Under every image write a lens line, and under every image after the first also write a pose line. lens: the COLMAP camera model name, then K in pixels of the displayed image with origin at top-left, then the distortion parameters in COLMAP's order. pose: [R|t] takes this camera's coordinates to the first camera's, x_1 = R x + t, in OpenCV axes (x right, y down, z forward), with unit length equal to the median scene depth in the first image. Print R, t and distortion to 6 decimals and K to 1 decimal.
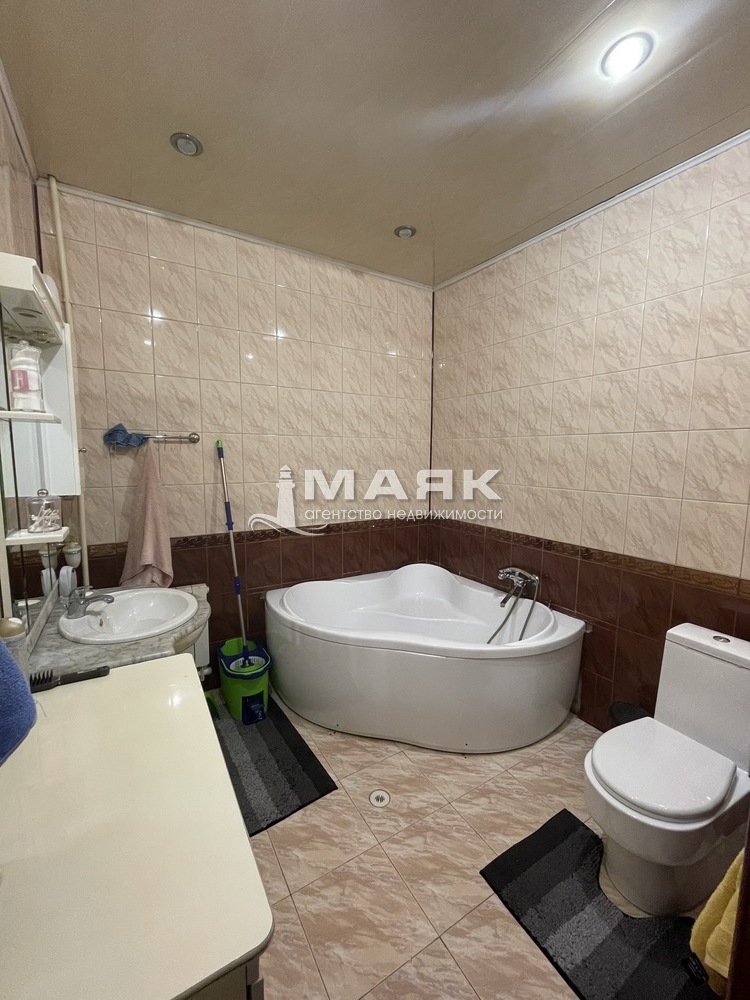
lens RADIAL K [[405.7, 0, 375.0], [0, 405.7, 500.0], [0, 0, 1]] dist [0.001093, 0.000046]
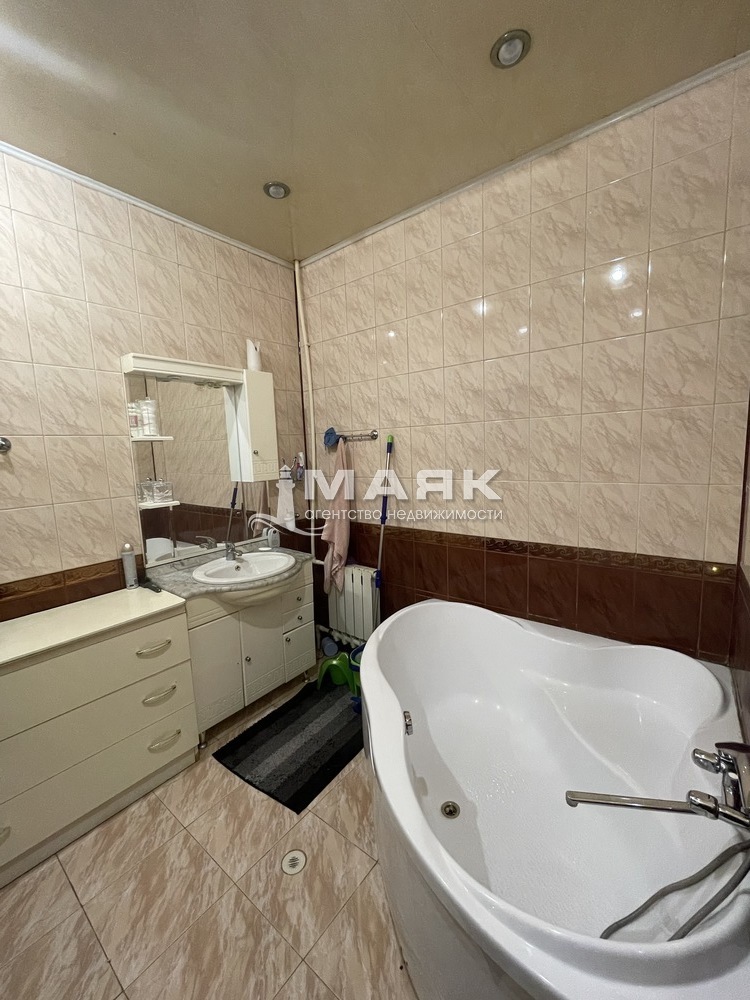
lens RADIAL K [[404.0, 0, 375.0], [0, 404.0, 500.0], [0, 0, 1]] dist [-0.000559, -0.000700]
pose [[0.349271, 0.100054, -0.931665, 0.720398], [-0.063879, 0.994512, 0.082855, -0.086128], [0.934842, 0.030575, 0.353746, 0.777648]]
